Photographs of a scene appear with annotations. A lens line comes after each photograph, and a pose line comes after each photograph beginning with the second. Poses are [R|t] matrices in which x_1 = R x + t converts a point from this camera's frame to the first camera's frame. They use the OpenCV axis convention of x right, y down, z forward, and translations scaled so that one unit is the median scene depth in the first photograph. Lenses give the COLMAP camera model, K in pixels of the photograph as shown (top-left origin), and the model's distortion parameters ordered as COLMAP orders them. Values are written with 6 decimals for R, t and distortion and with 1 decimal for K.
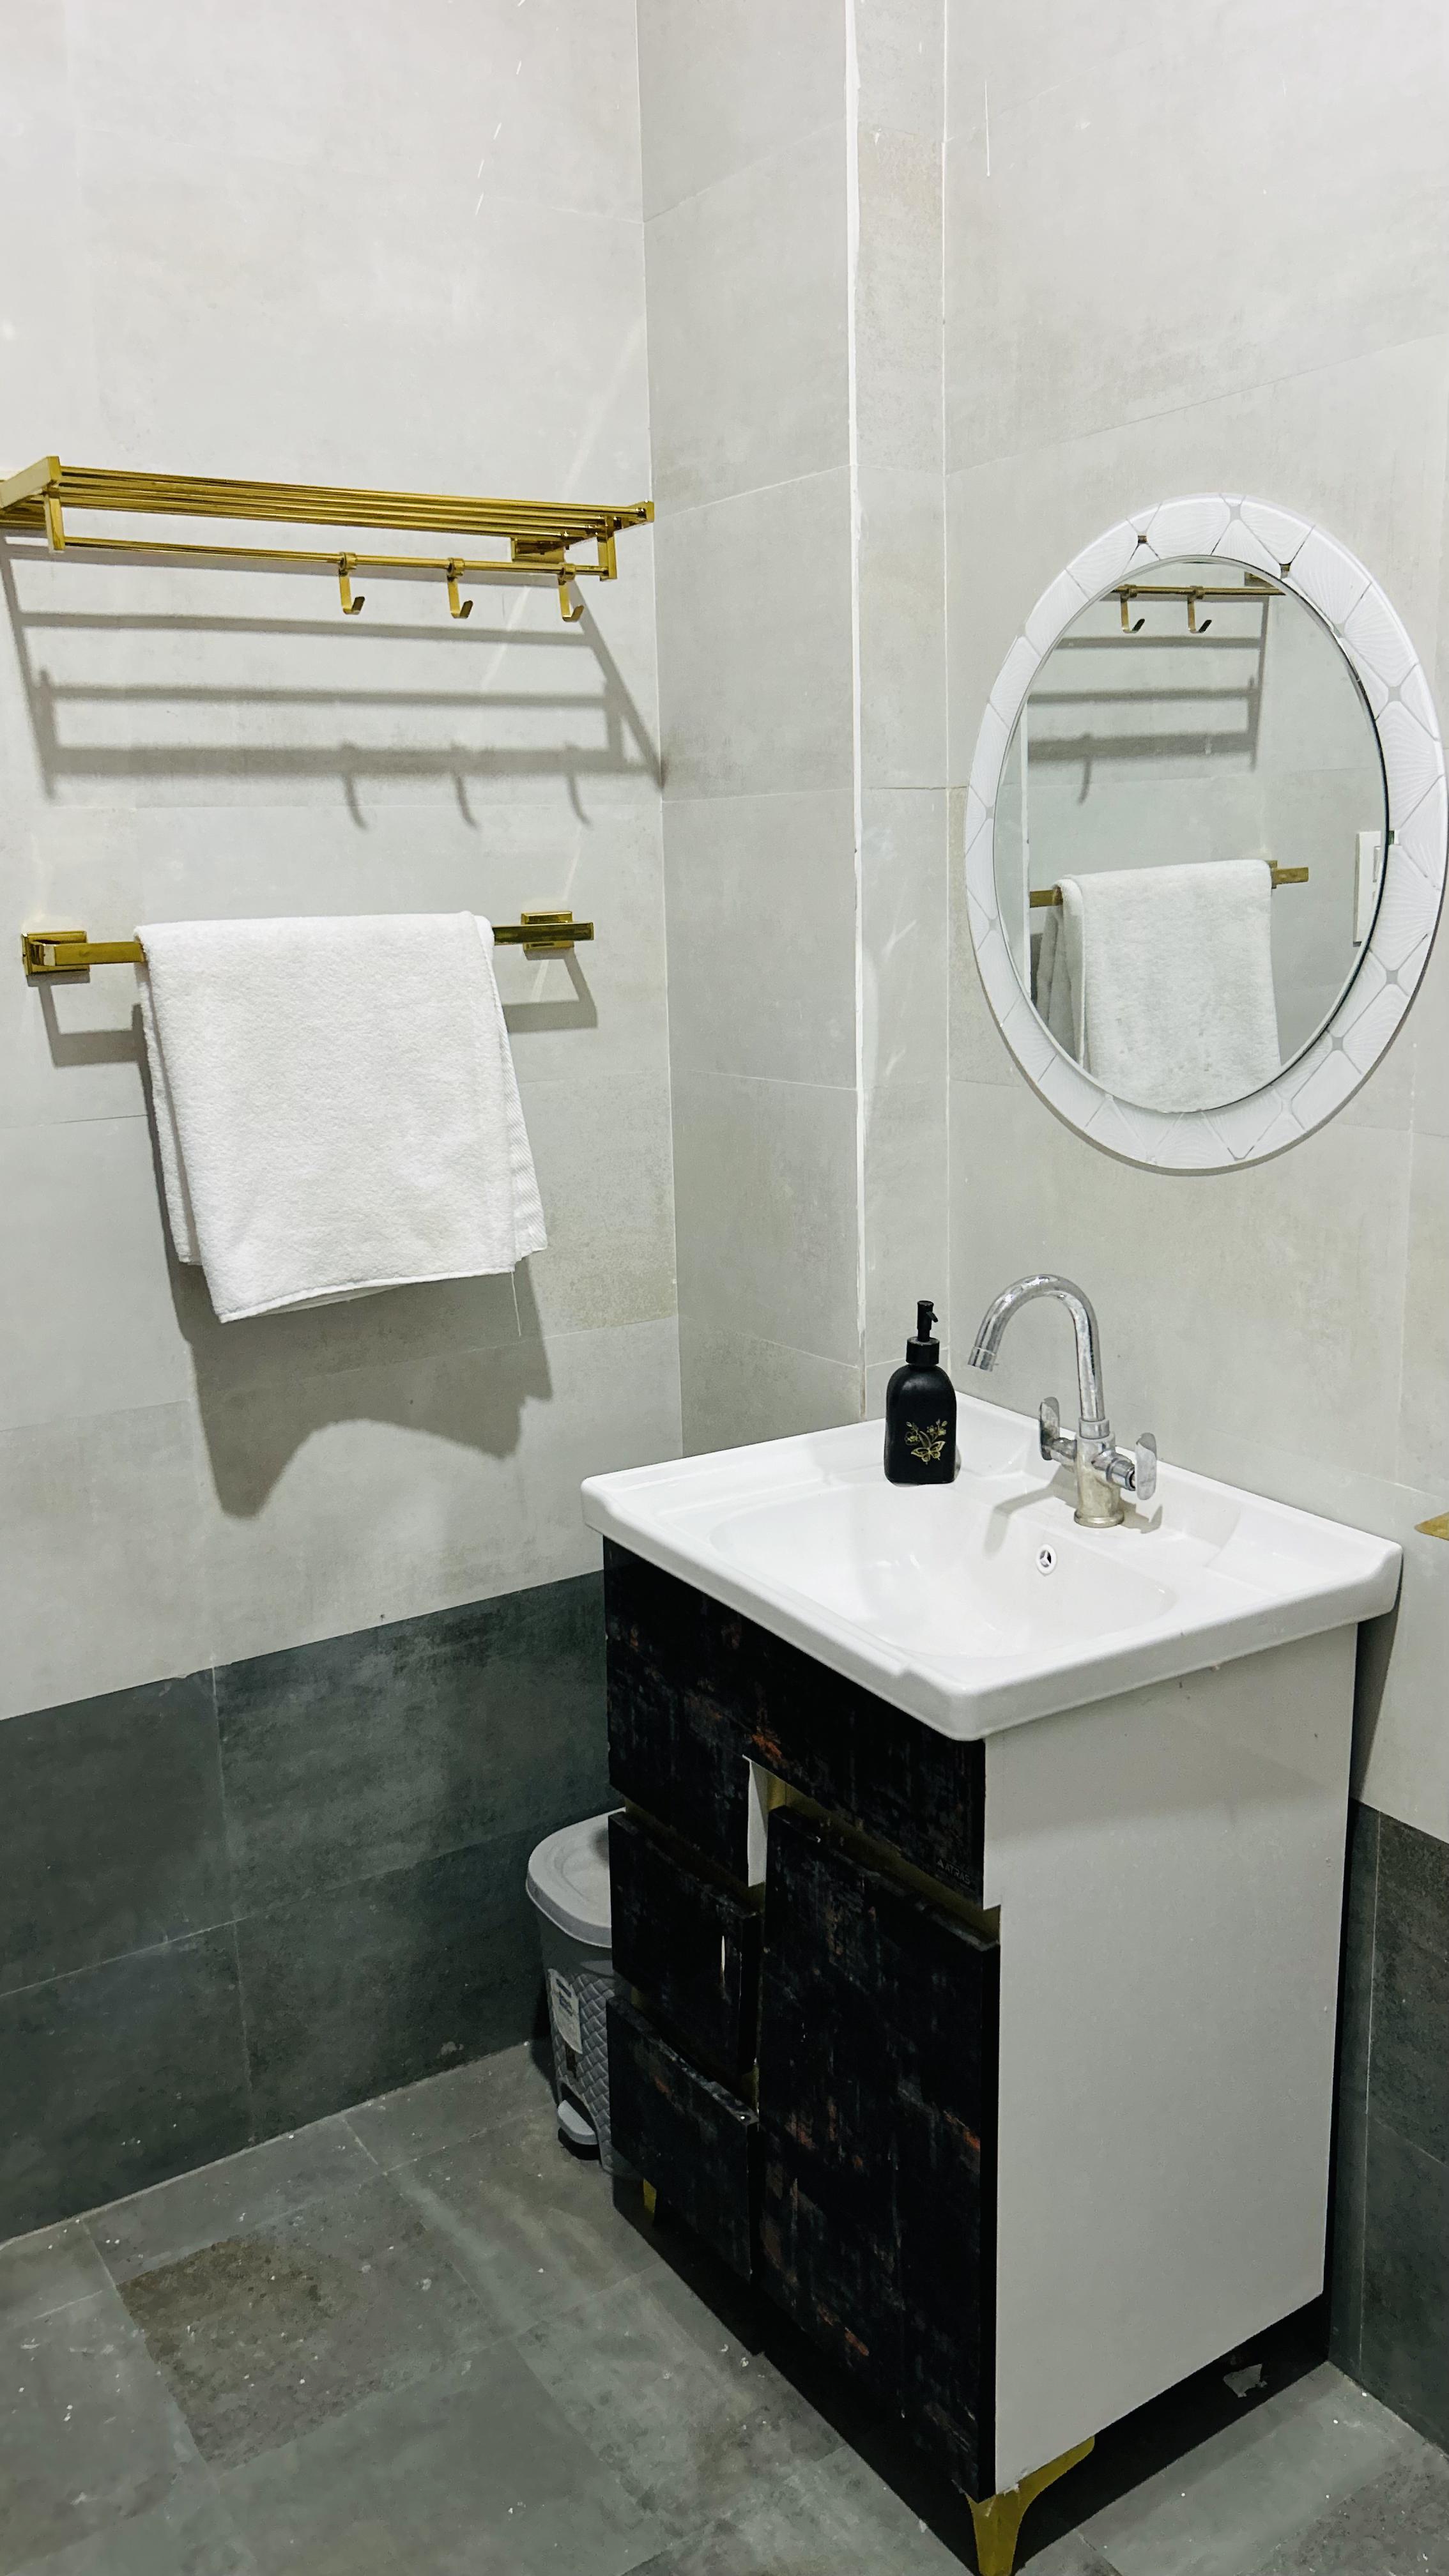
lens RADIAL K [[1945.1, 0, 723.9], [0, 1945.1, 1242.8], [0, 0, 1]] dist [0.086383, 0.000750]
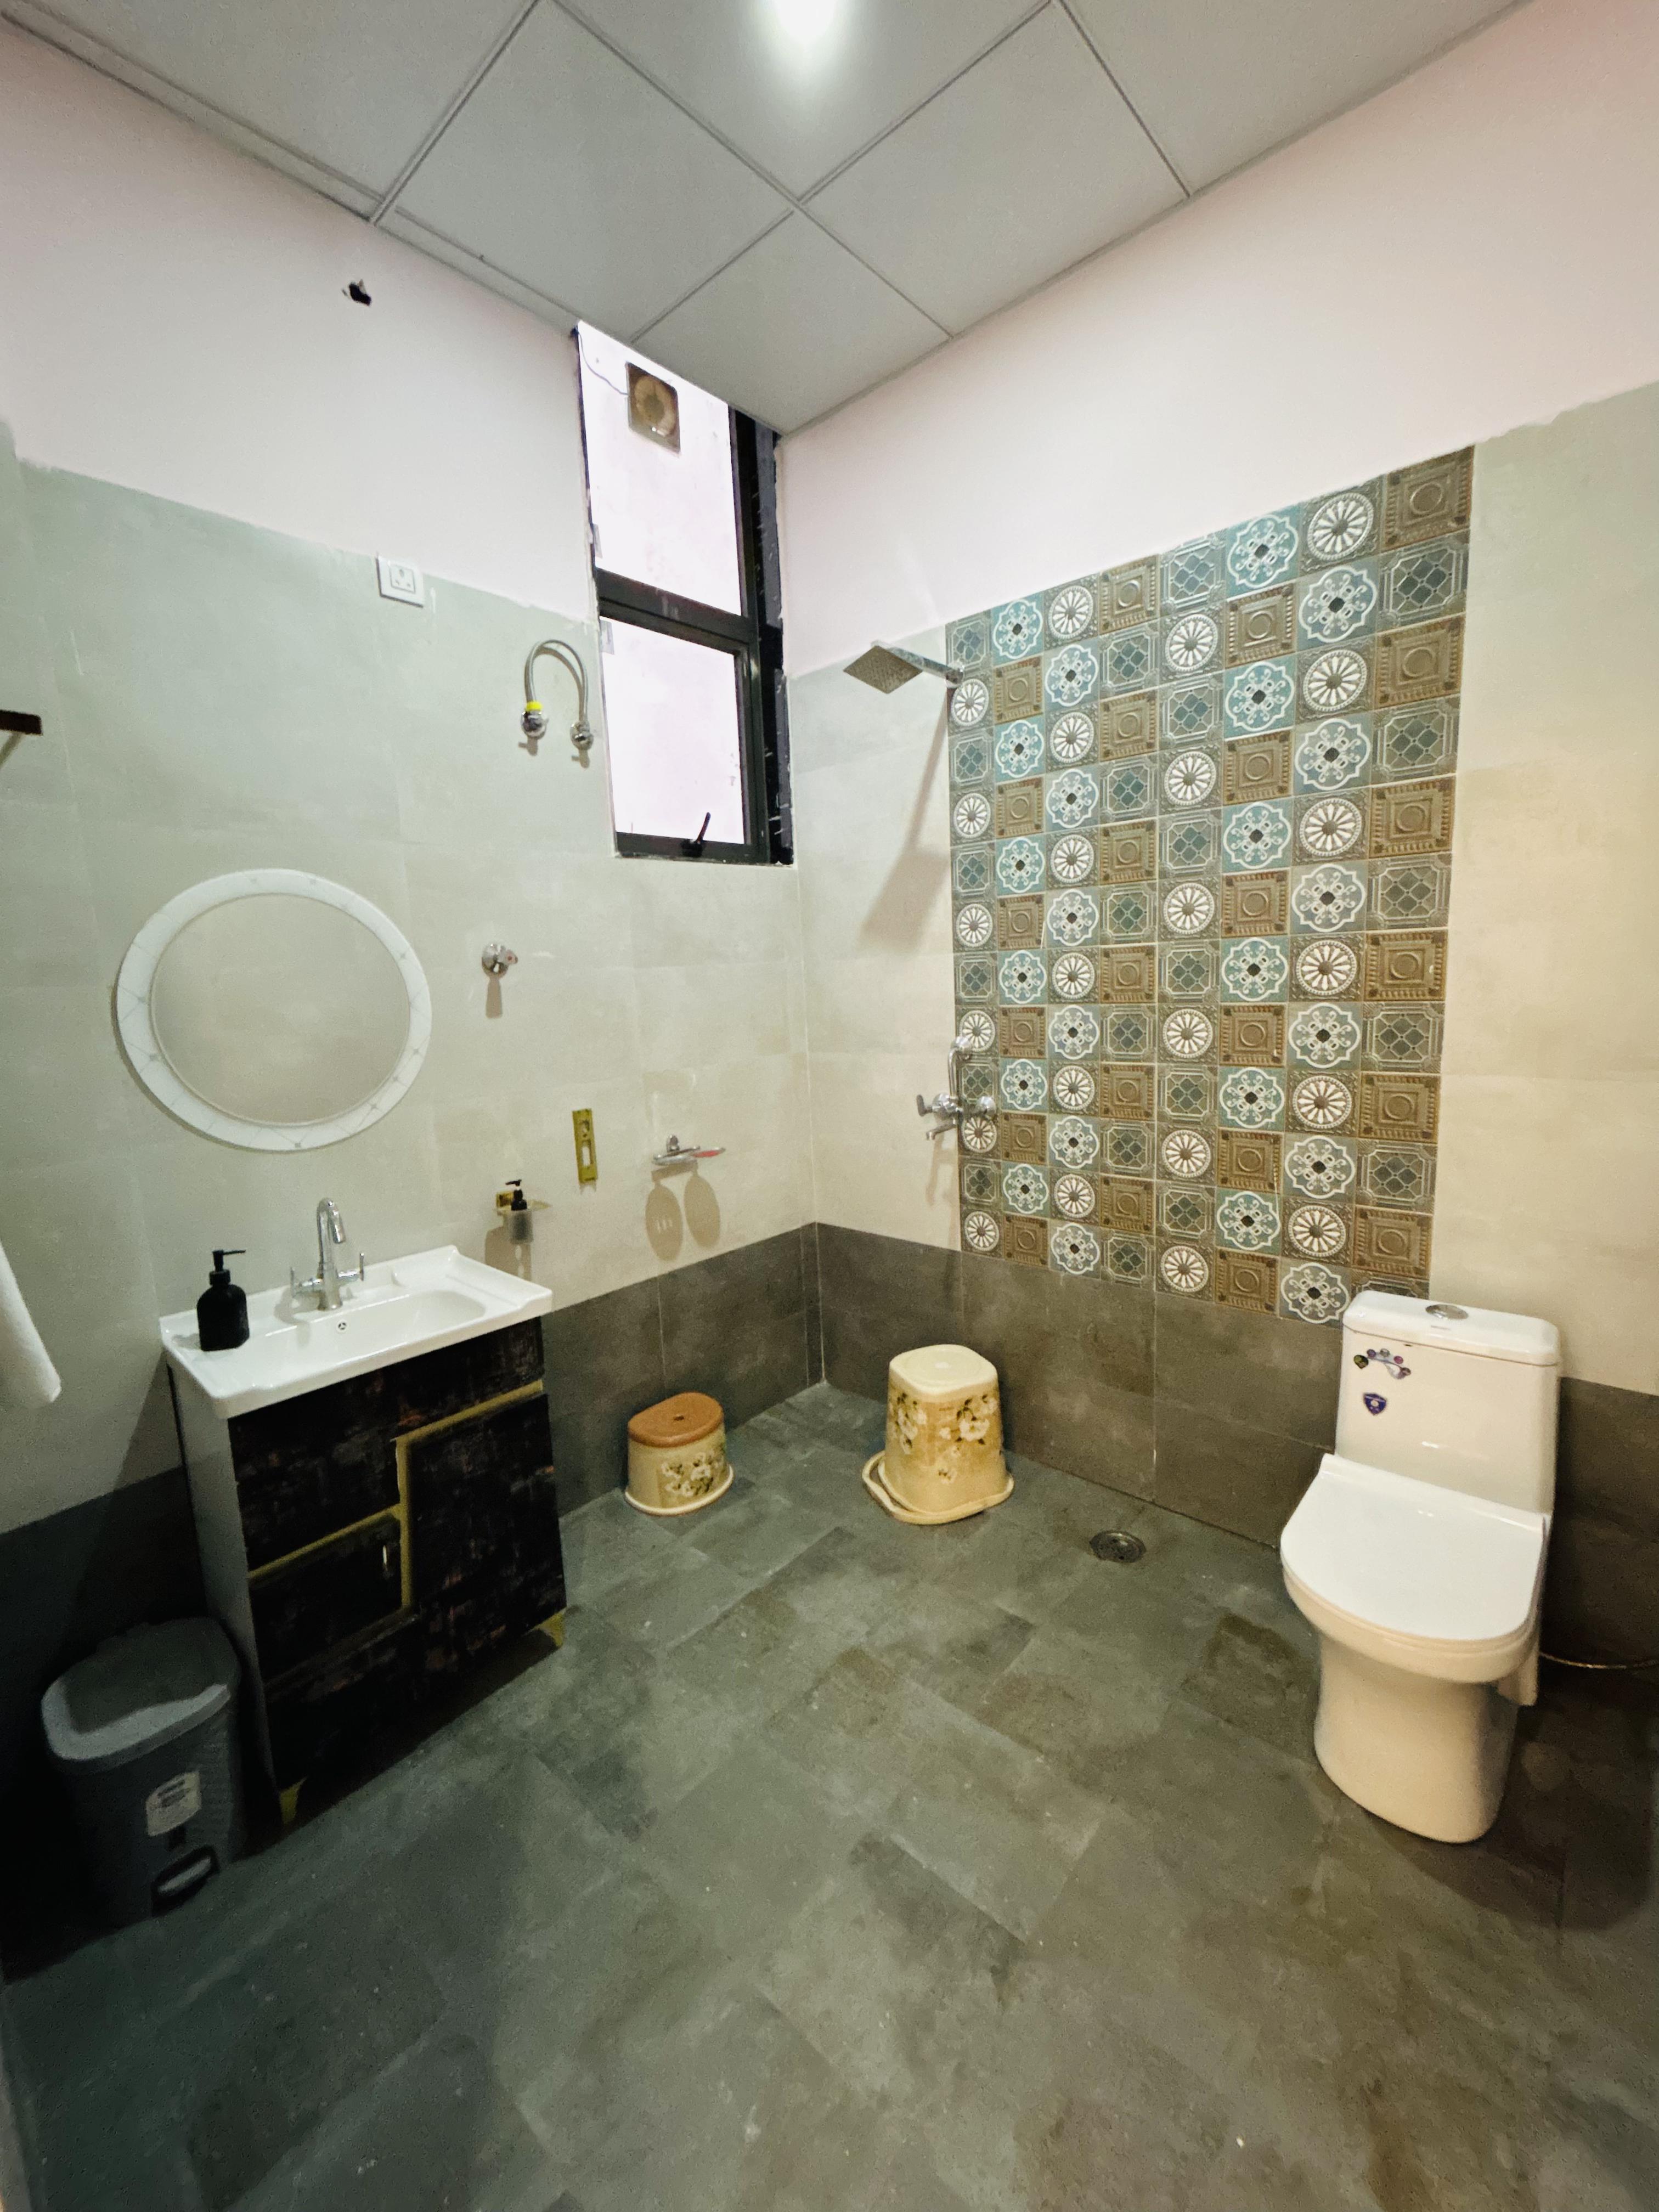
lens RADIAL K [[879.7, 0, 829.5], [0, 879.7, 1106.0], [0, 0, 1]] dist [0.000181, 0.000020]
pose [[-0.242083, -0.093908, 0.965700, -0.935777], [0.252453, 0.954927, 0.156145, -0.097353], [-0.936837, 0.281594, -0.207464, 0.649231]]
